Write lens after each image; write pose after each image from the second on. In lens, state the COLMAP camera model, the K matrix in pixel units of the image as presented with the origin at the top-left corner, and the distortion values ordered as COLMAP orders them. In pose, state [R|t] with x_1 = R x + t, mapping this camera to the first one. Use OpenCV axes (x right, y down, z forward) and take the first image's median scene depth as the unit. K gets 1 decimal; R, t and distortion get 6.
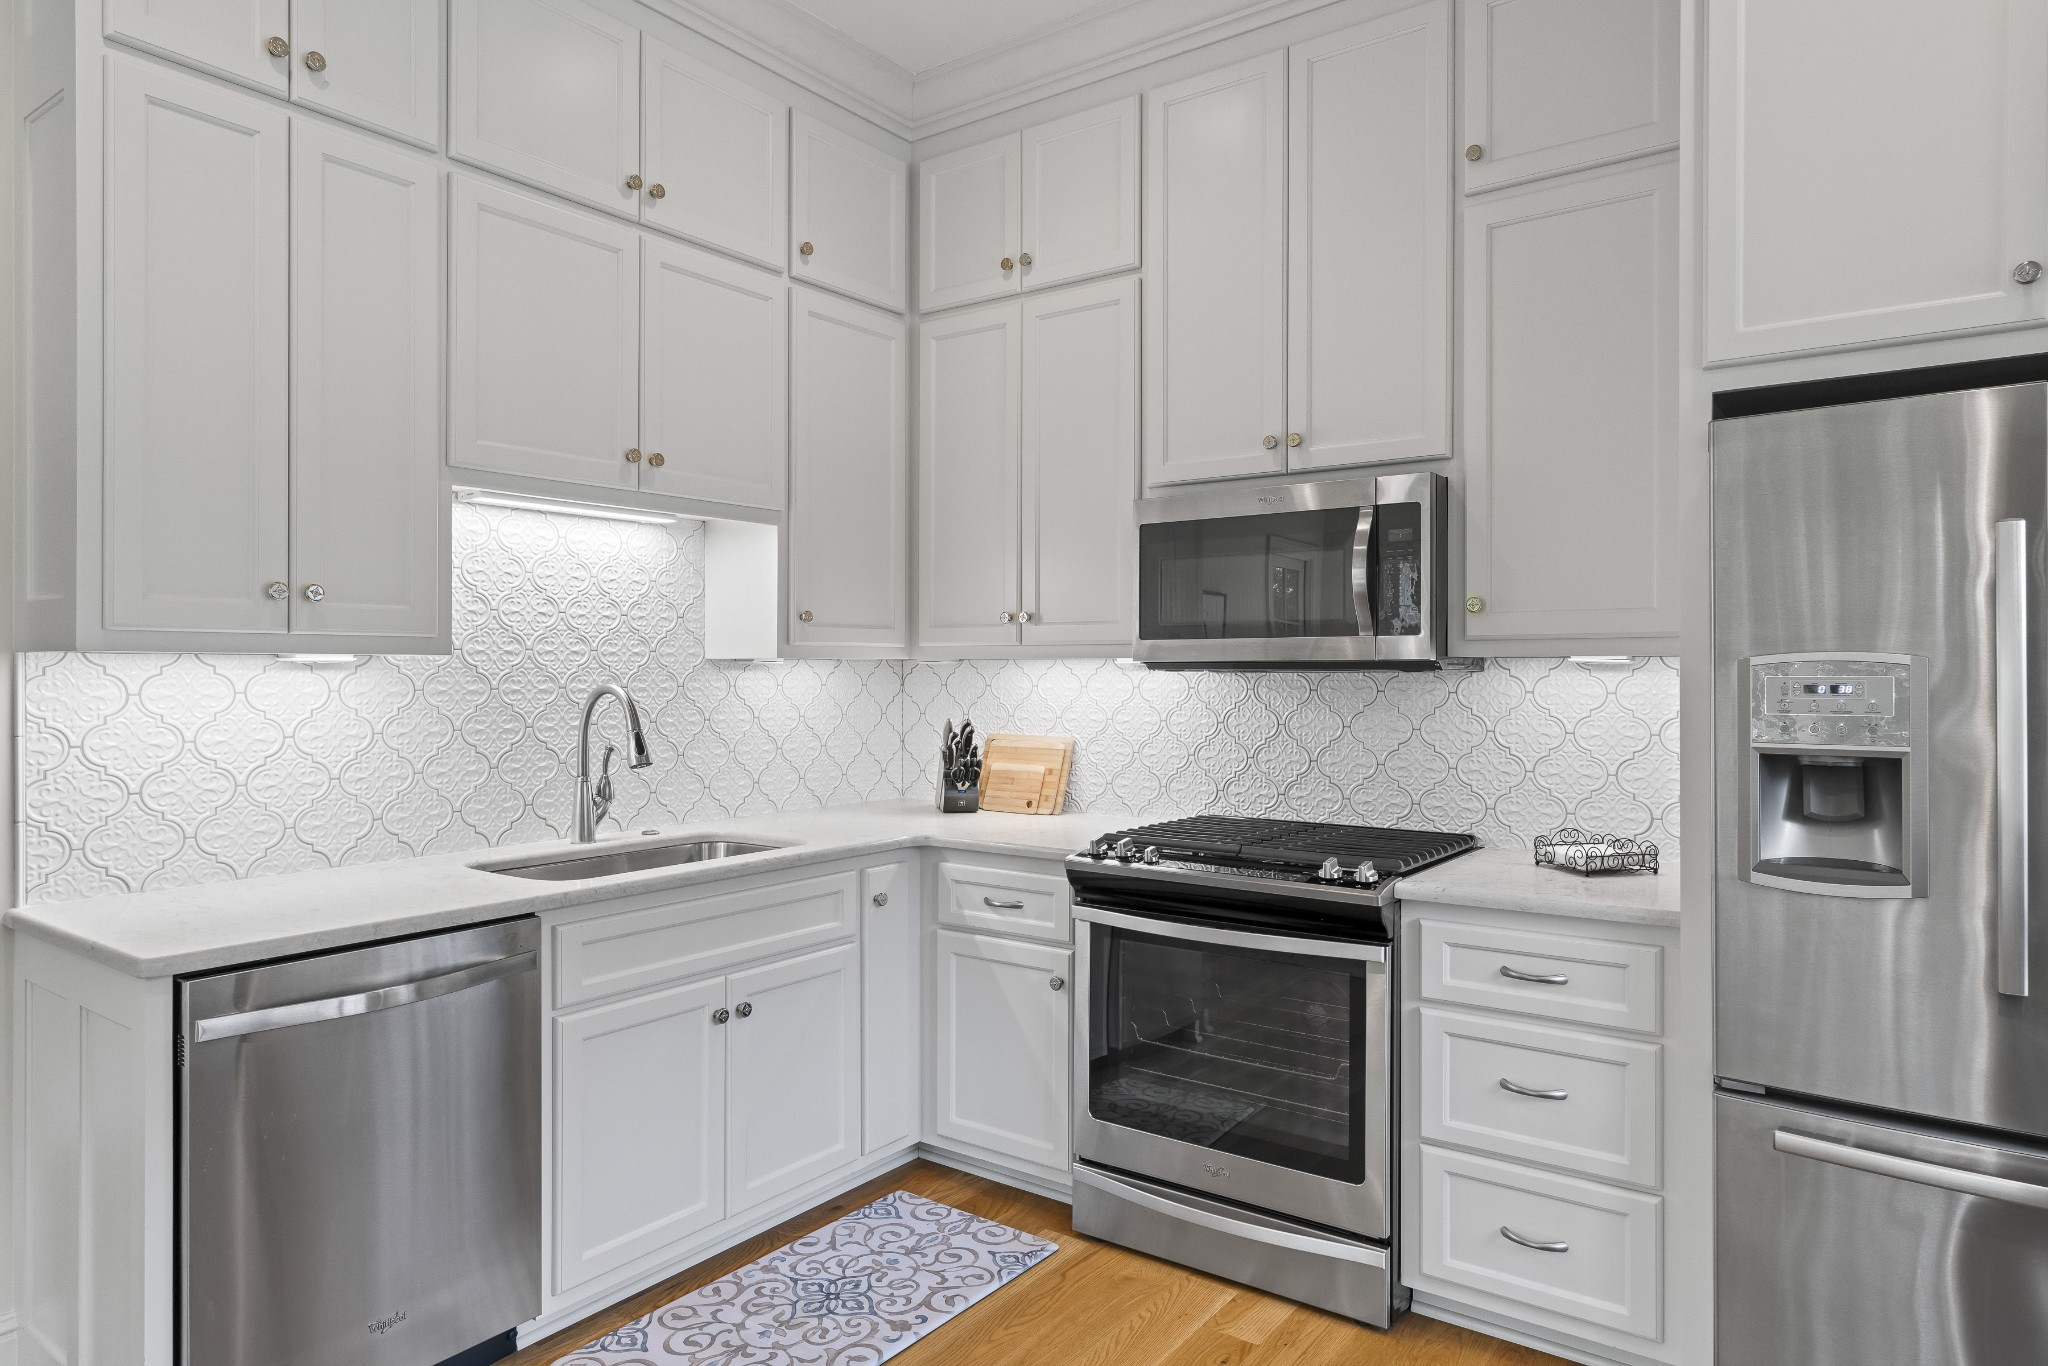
lens RADIAL K [[1233.7, 0, 1024.4], [0, 1233.7, 672.0], [0, 0, 1]] dist [-0.002235, 0.000651]
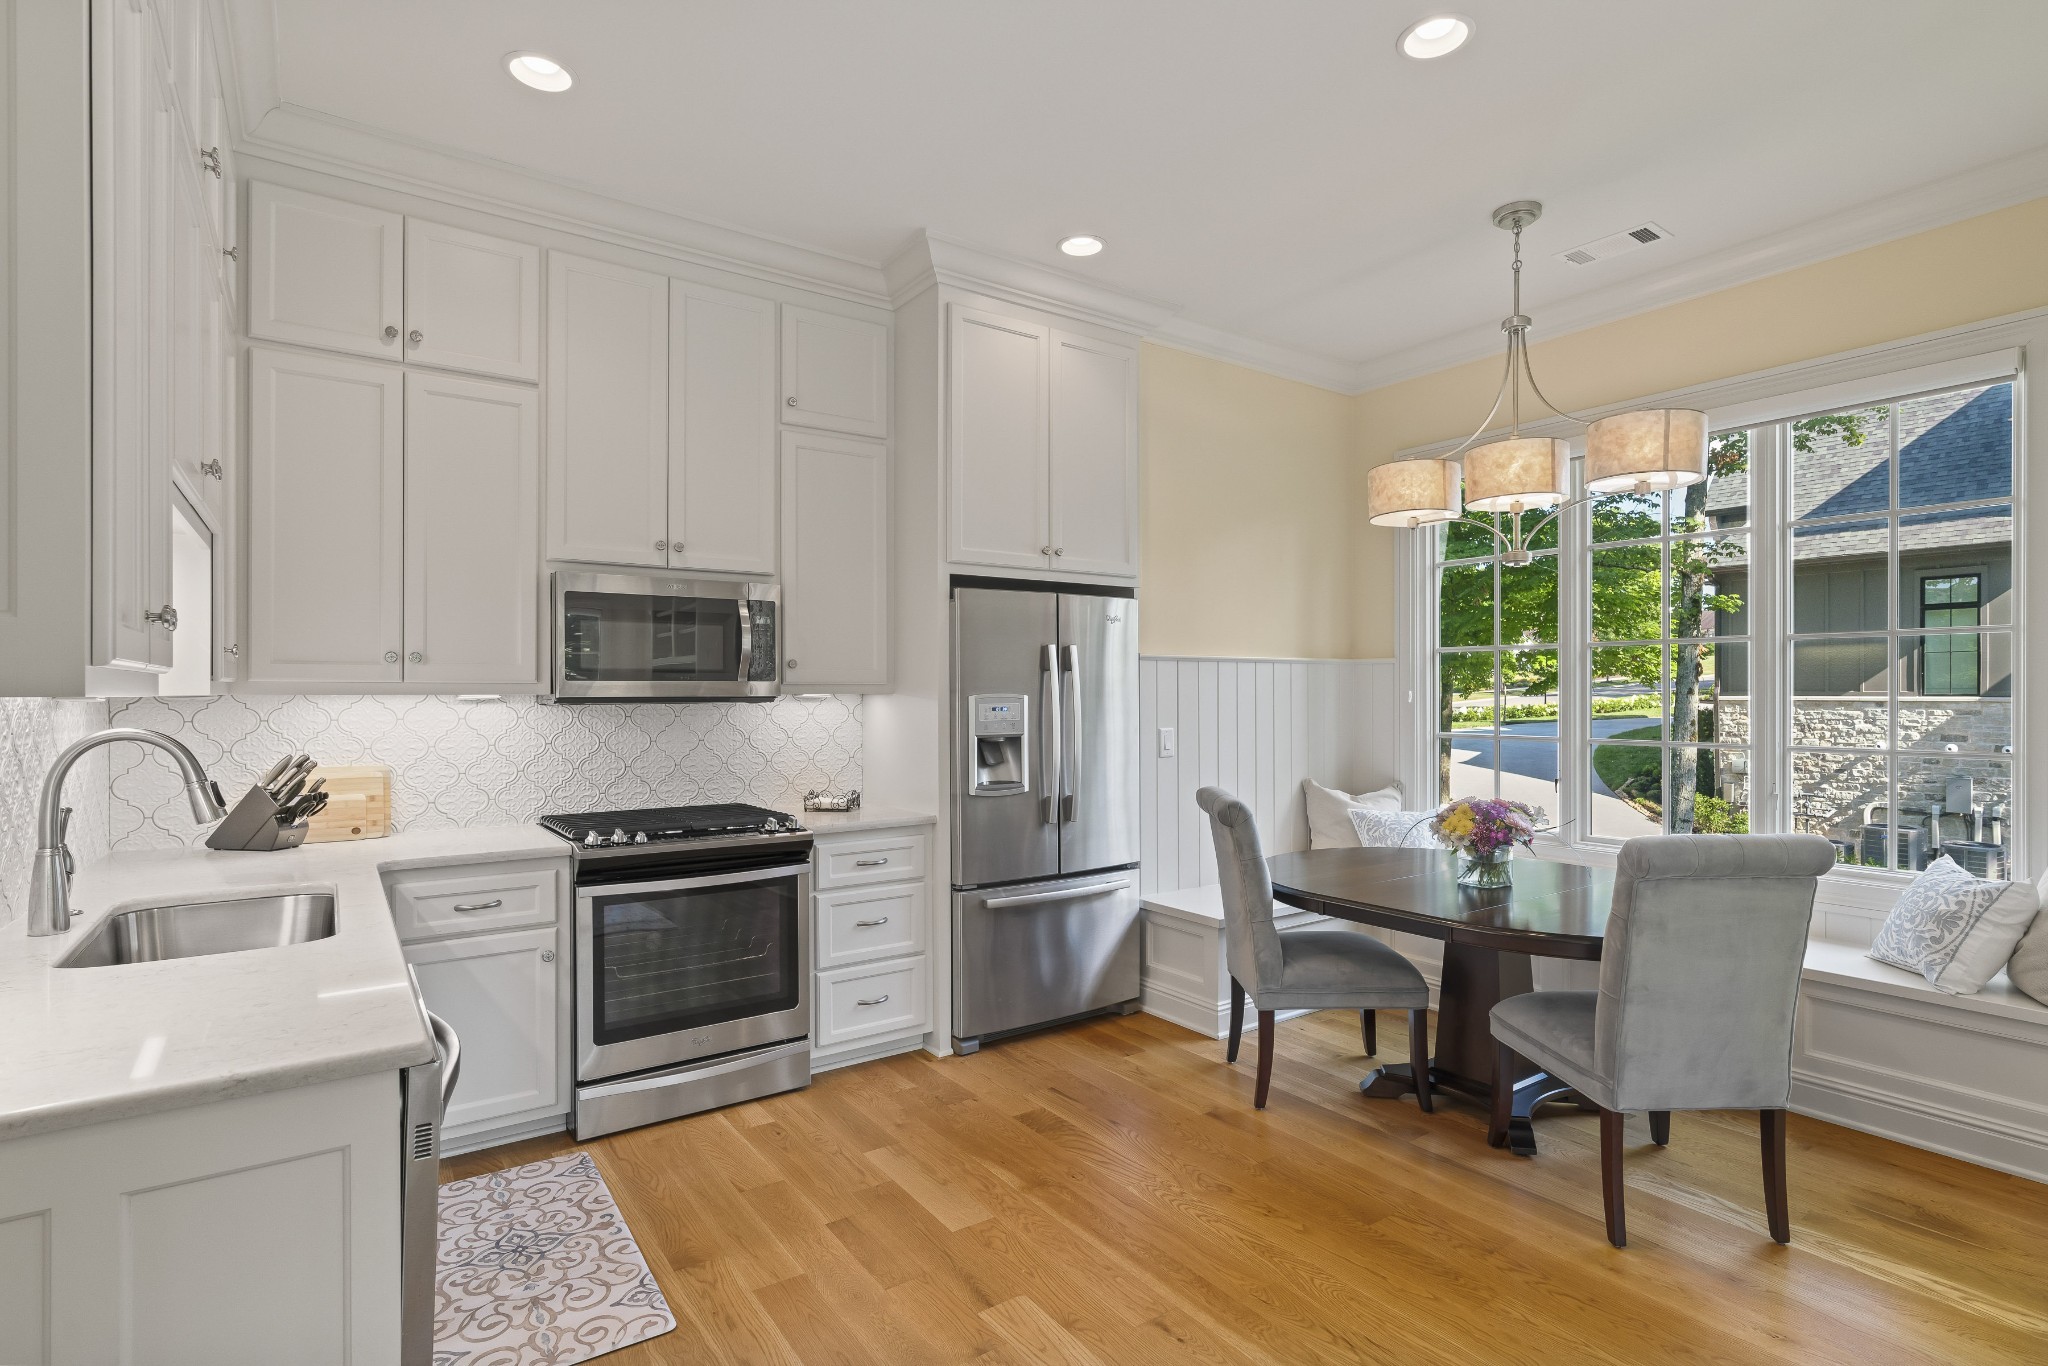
lens RADIAL K [[1001.9, 0, 1021.7], [0, 1001.9, 695.6], [0, 0, 1]] dist [0.000694, 0.001080]
pose [[0.330948, -0.002699, 0.943645, -0.814233], [0.004717, 0.999988, 0.001206, -0.010279], [-0.943637, 0.004052, 0.330957, 0.223947]]
